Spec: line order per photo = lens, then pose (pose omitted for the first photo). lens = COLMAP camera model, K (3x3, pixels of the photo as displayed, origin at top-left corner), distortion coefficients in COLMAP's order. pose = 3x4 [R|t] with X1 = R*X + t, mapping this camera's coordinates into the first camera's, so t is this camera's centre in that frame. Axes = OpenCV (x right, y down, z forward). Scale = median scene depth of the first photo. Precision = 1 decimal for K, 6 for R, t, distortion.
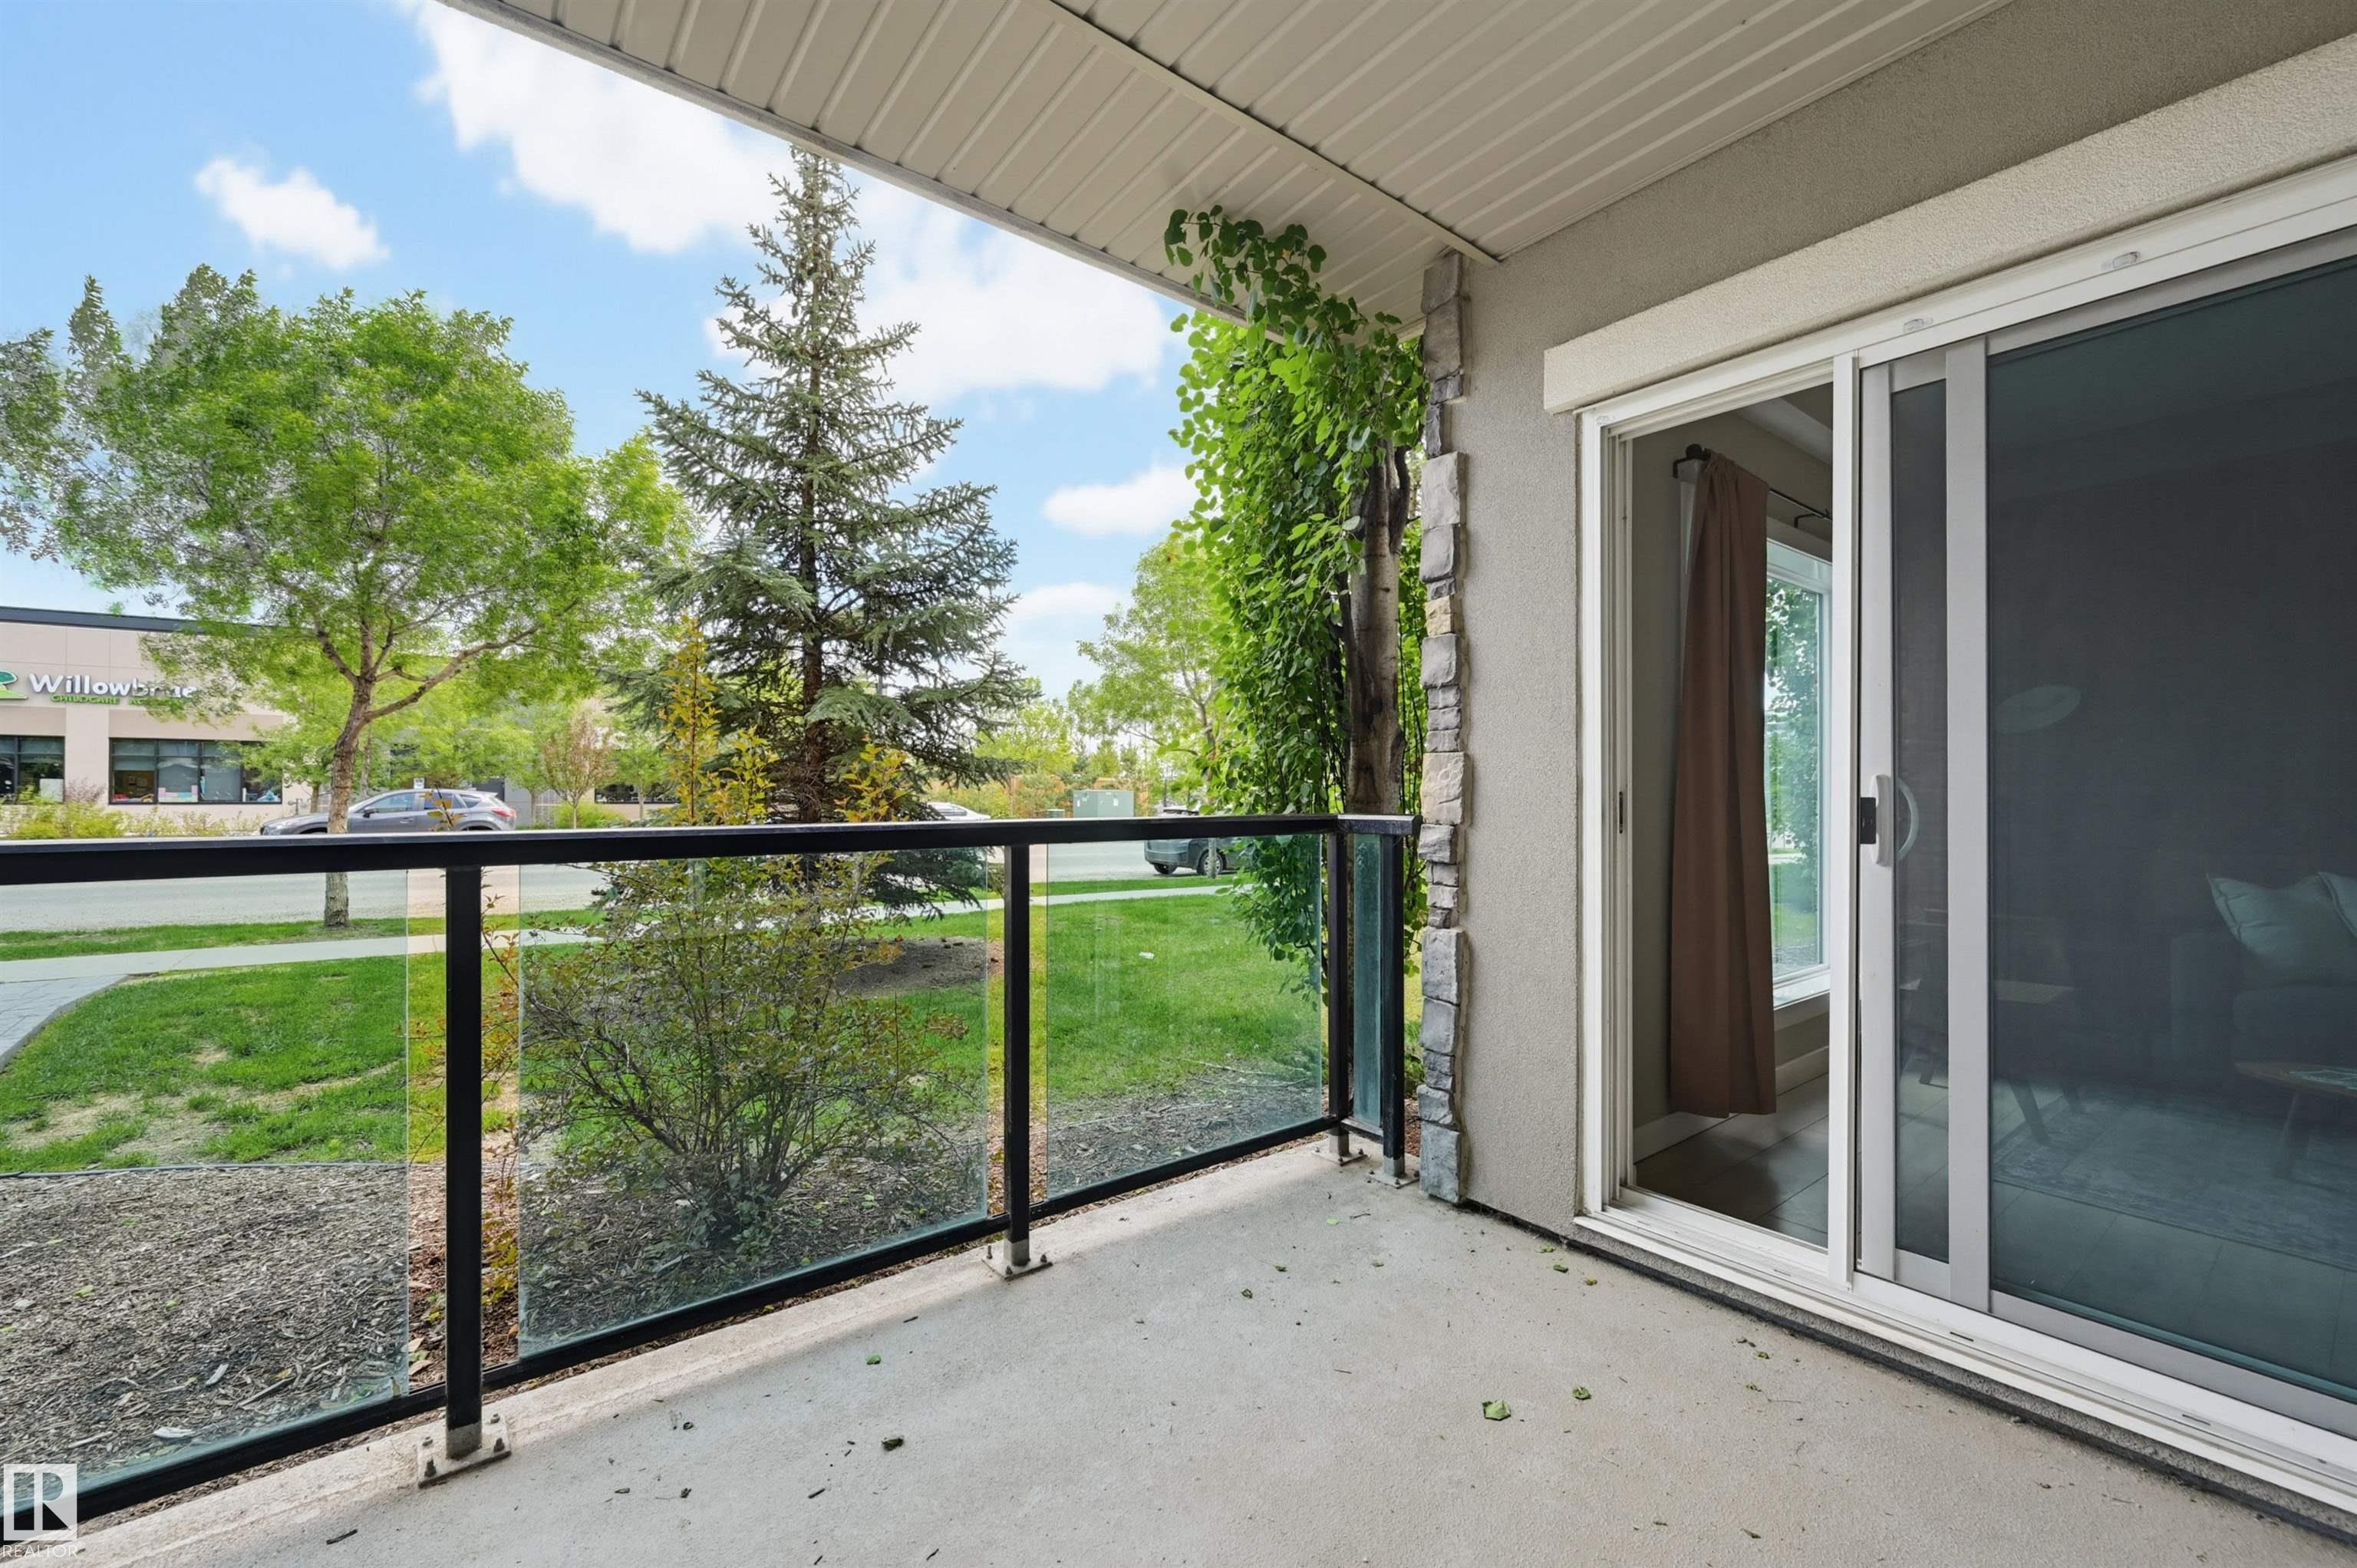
lens RADIAL K [[954.5, 0, 1189.1], [0, 954.5, 783.6], [0, 0, 1]] dist [0.004448, -0.000521]
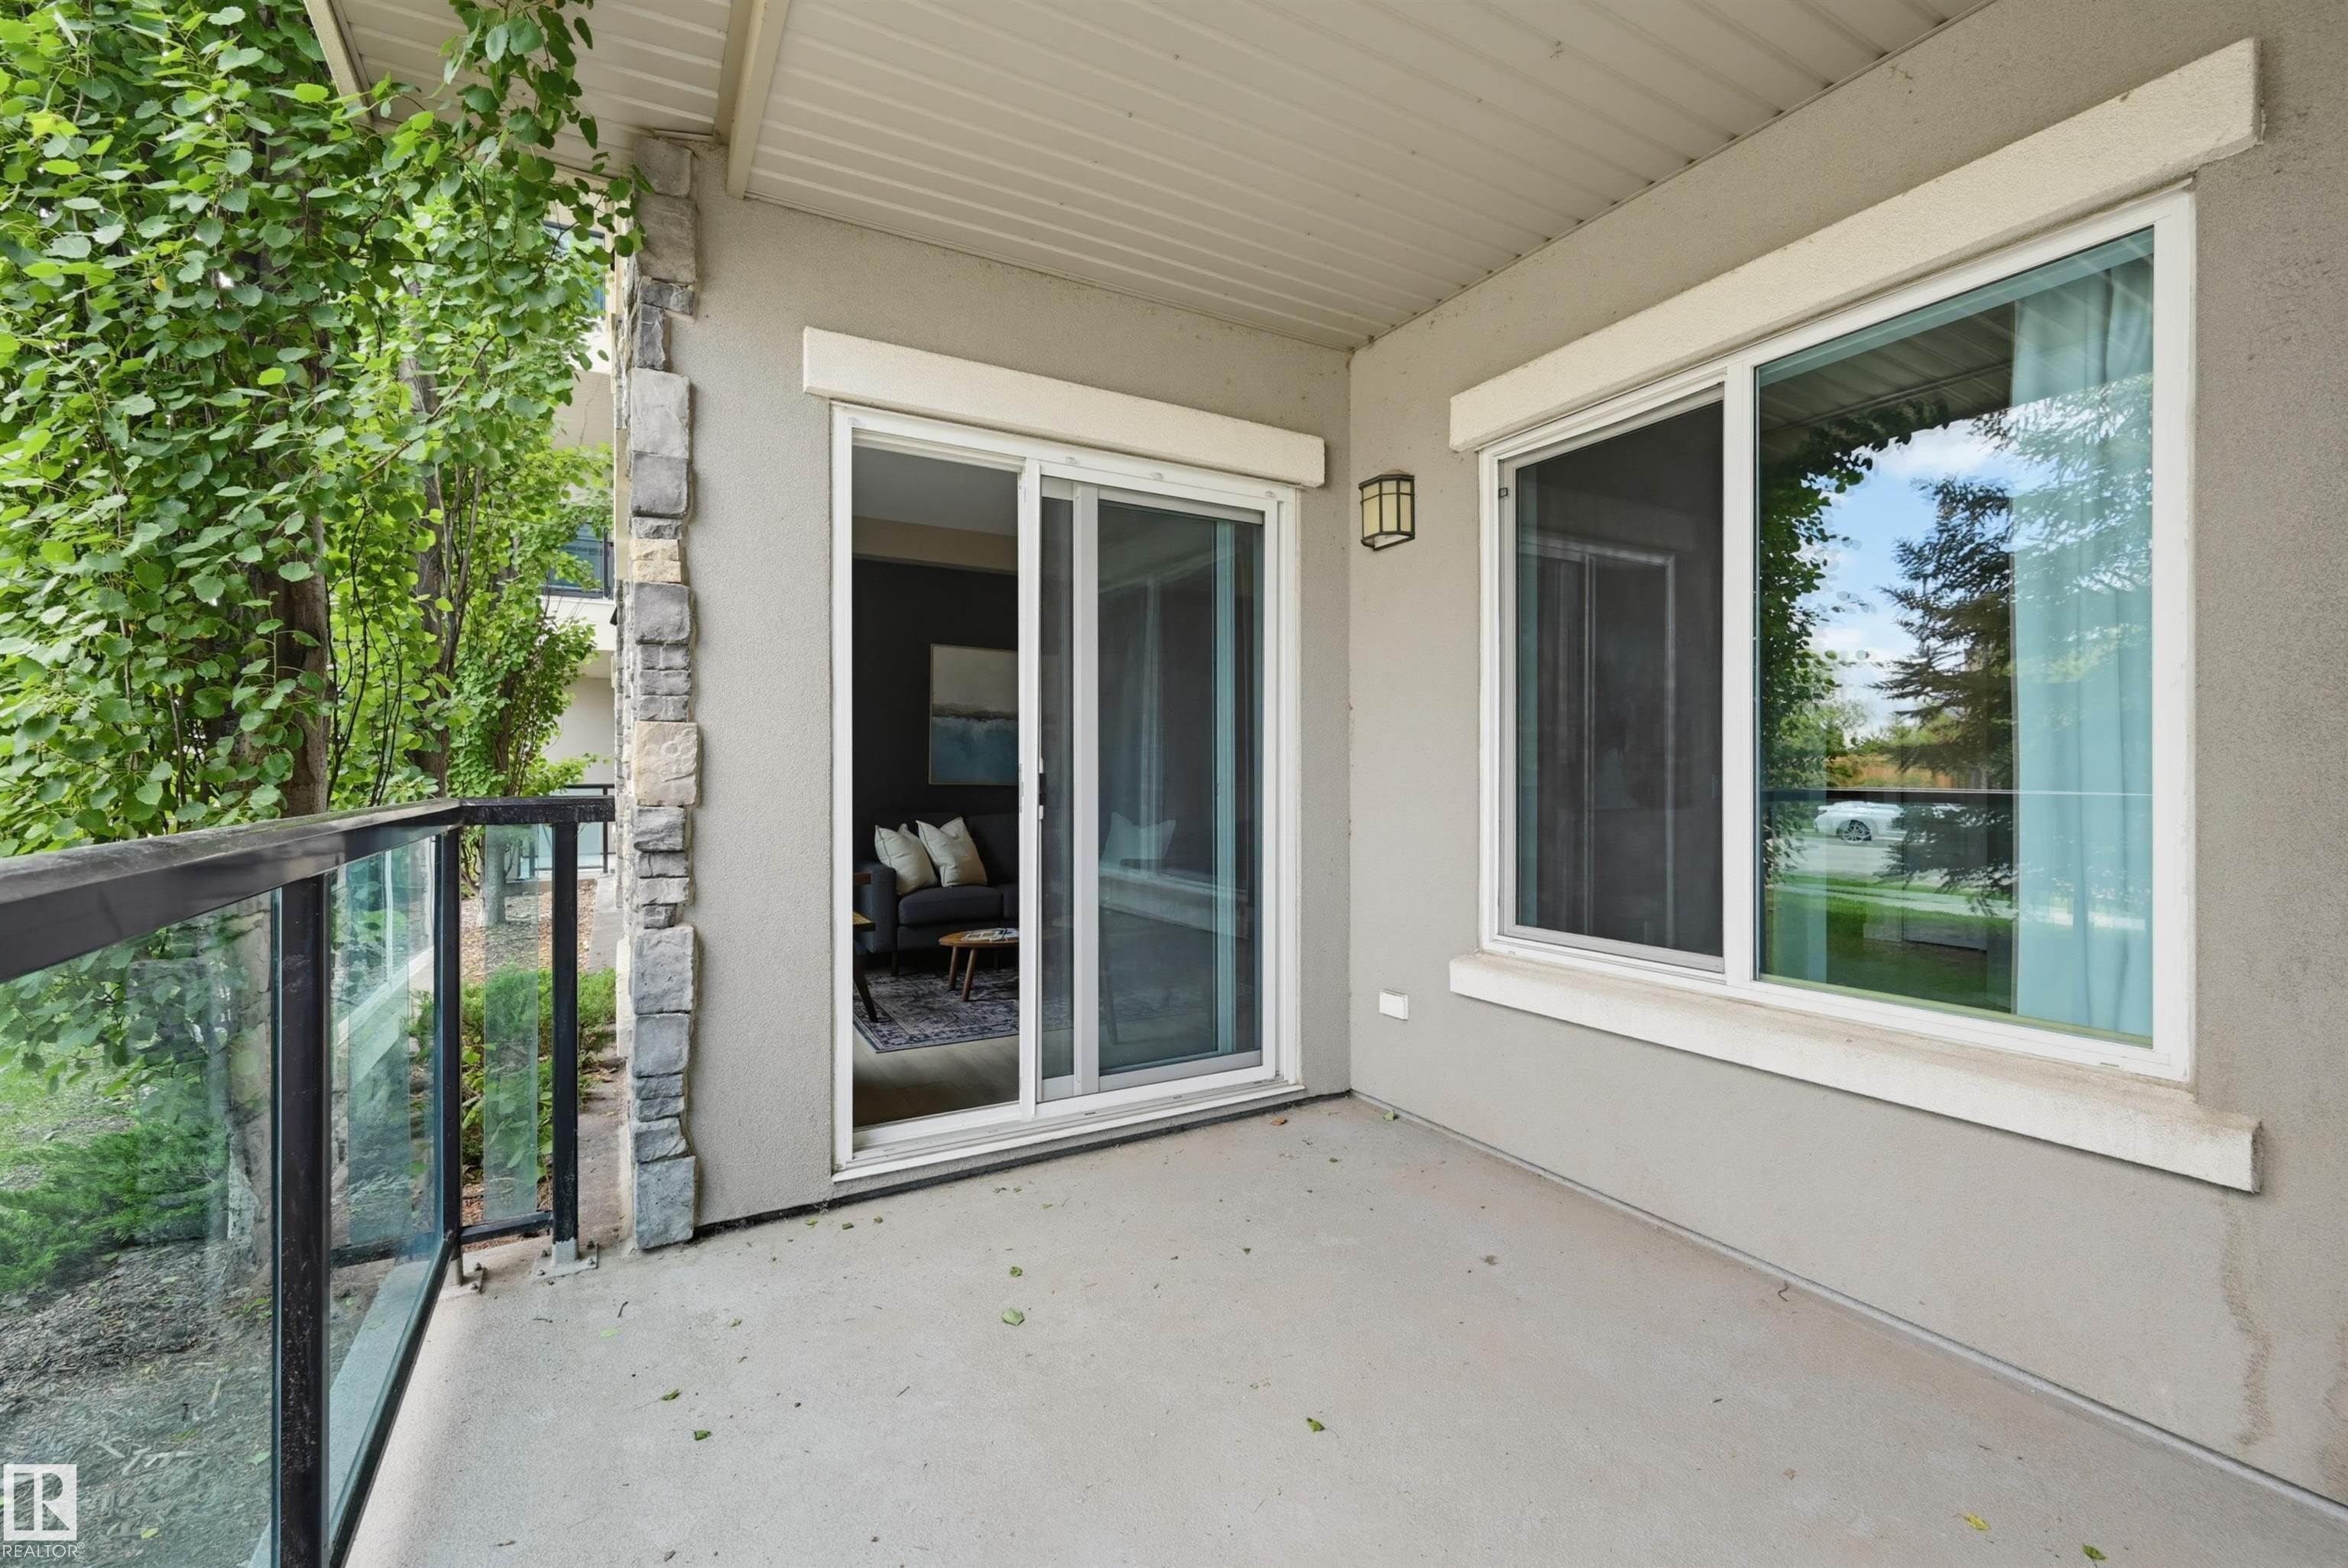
lens RADIAL K [[946.0, 0, 1163.8], [0, 946.0, 771.2], [0, 0, 1]] dist [0.007800, -0.000290]
pose [[0.180802, 0.003887, 0.983512, -0.494611], [-0.008050, 0.999965, -0.002473, 0.010388], [-0.983487, -0.007470, 0.180827, 0.416929]]
